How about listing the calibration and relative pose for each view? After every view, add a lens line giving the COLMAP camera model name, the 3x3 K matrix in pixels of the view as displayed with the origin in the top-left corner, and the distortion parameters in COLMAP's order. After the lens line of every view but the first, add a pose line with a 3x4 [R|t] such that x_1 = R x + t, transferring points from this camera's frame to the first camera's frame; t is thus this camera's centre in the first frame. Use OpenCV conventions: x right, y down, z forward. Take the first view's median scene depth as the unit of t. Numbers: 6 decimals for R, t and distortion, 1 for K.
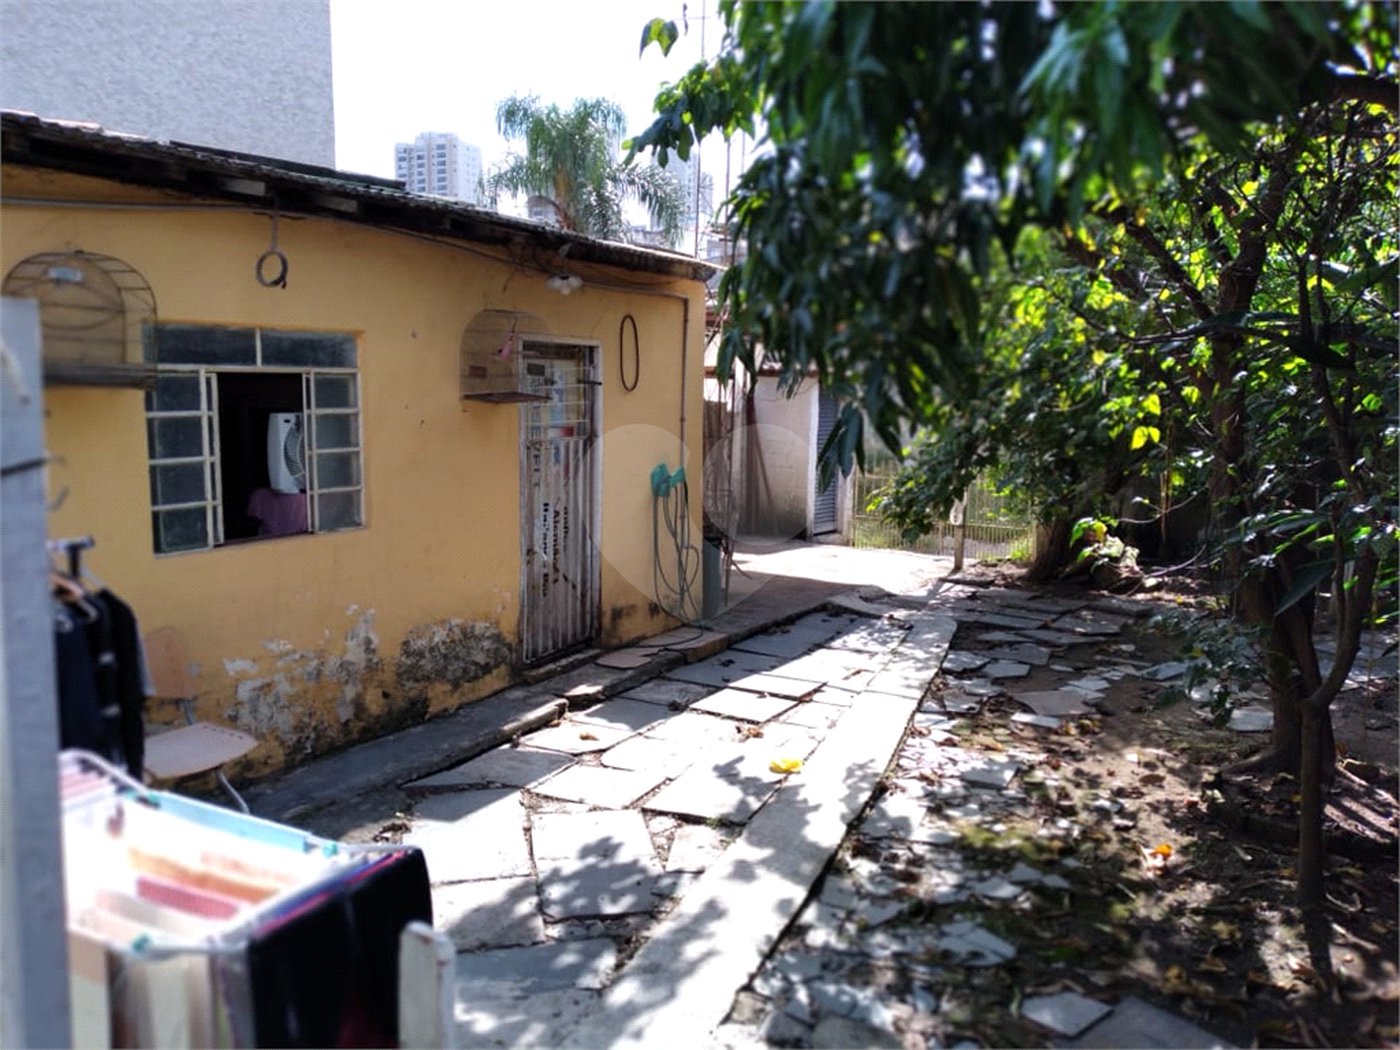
lens RADIAL K [[1107.5, 0, 710.0], [0, 1107.5, 531.4], [0, 0, 1]] dist [0.036335, -0.062667]
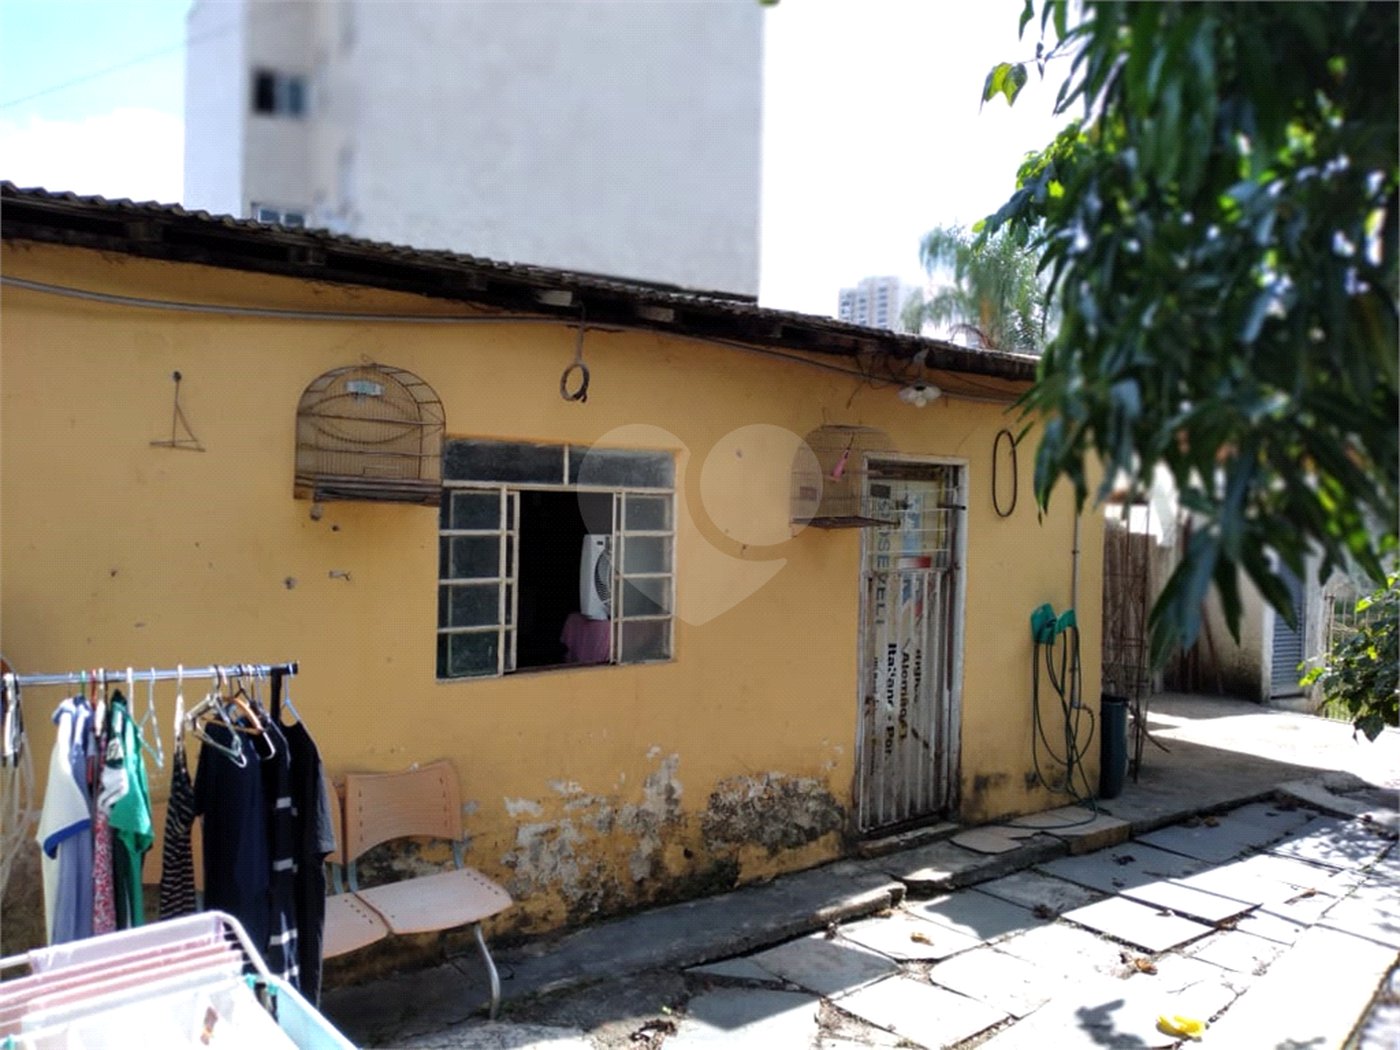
lens RADIAL K [[1107.5, 0, 691.2], [0, 1107.5, 520.9], [0, 0, 1]] dist [0.036335, -0.062667]
pose [[0.919665, 0.013055, -0.392488, 0.053771], [-0.062885, 0.991446, -0.114372, -0.014526], [0.387637, 0.129865, 0.912619, 0.160926]]
